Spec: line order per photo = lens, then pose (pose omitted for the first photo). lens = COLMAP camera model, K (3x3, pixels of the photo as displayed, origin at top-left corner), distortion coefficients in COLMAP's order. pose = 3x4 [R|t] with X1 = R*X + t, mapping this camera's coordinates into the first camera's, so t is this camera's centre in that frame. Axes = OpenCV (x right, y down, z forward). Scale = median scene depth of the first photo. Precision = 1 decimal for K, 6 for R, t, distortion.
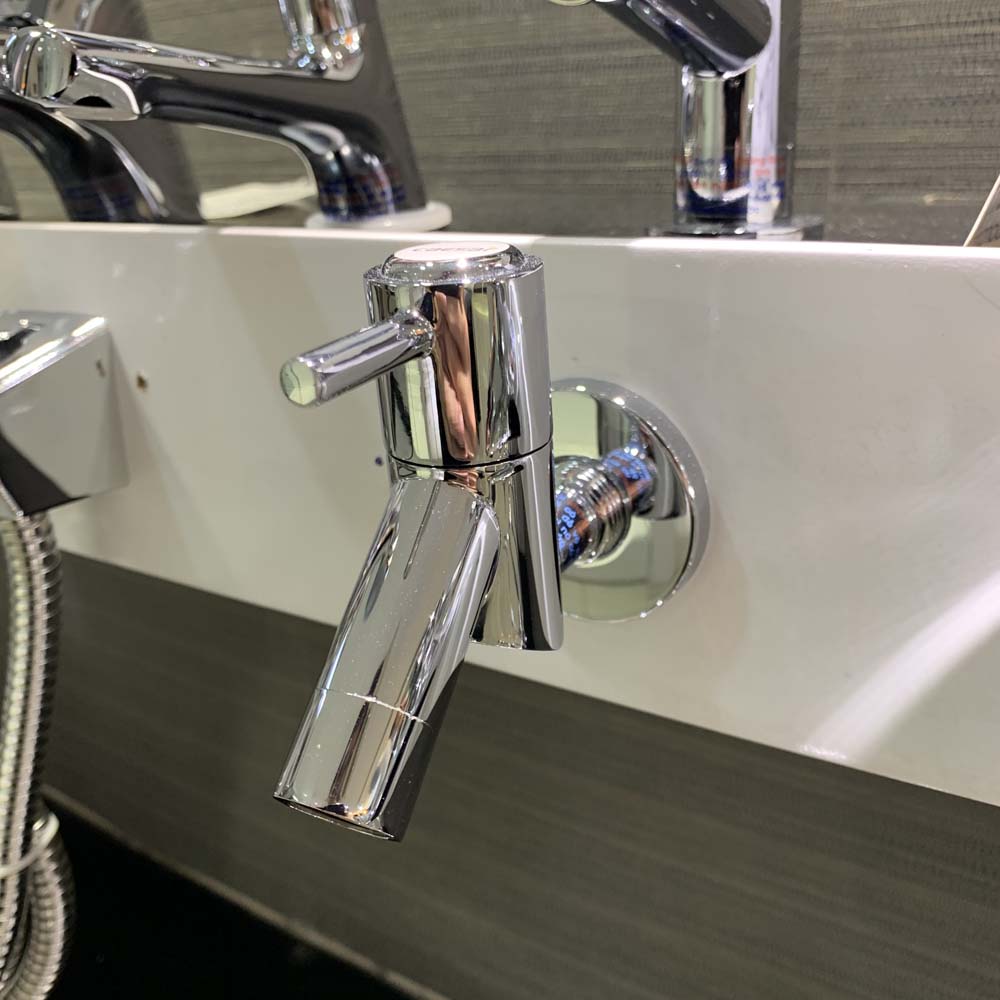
lens RADIAL K [[938.2, 0, 465.6], [0, 938.2, 501.1], [0, 0, 1]] dist [0.017512, -0.001757]
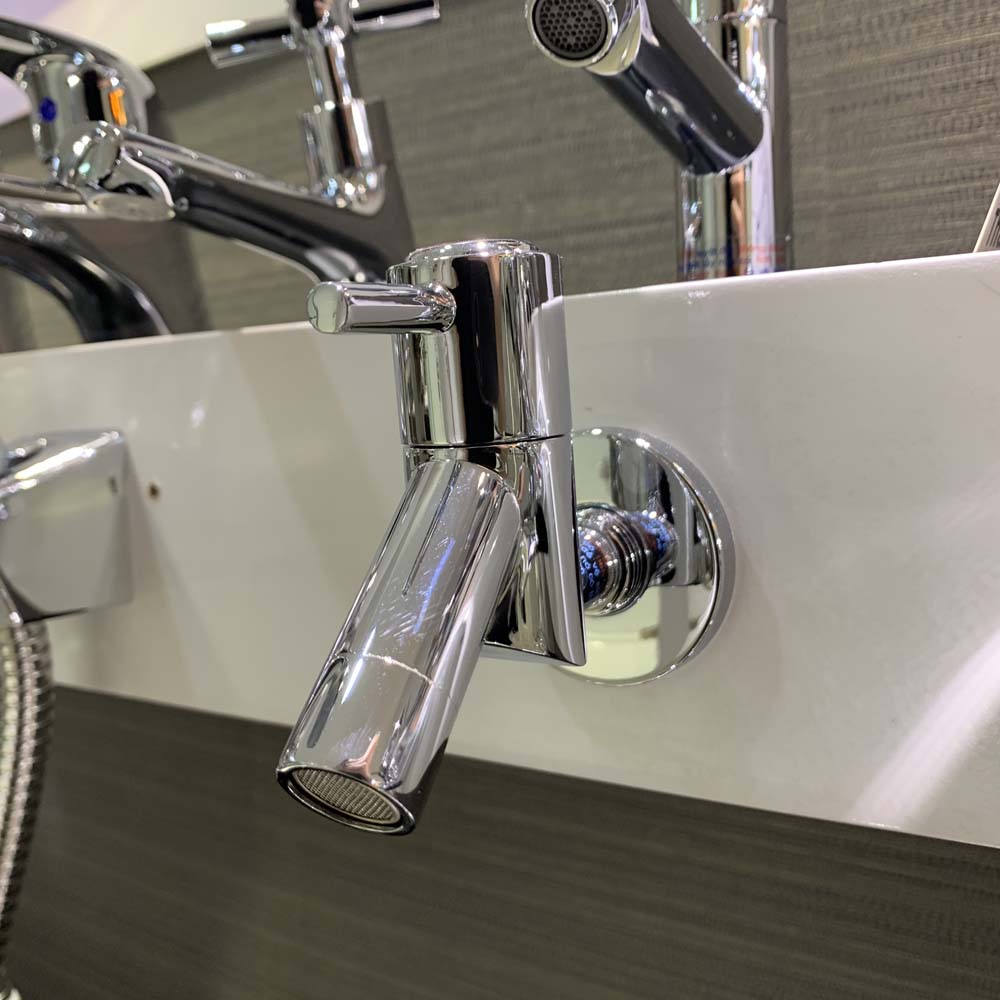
lens RADIAL K [[943.2, 0, 452.8], [0, 943.2, 497.3], [0, 0, 1]] dist [0.014897, -0.007020]
pose [[0.999831, 0.002520, -0.018206, -0.007042], [-0.006543, 0.974464, -0.224448, 0.111080], [0.017175, 0.224529, 0.974316, 0.024653]]
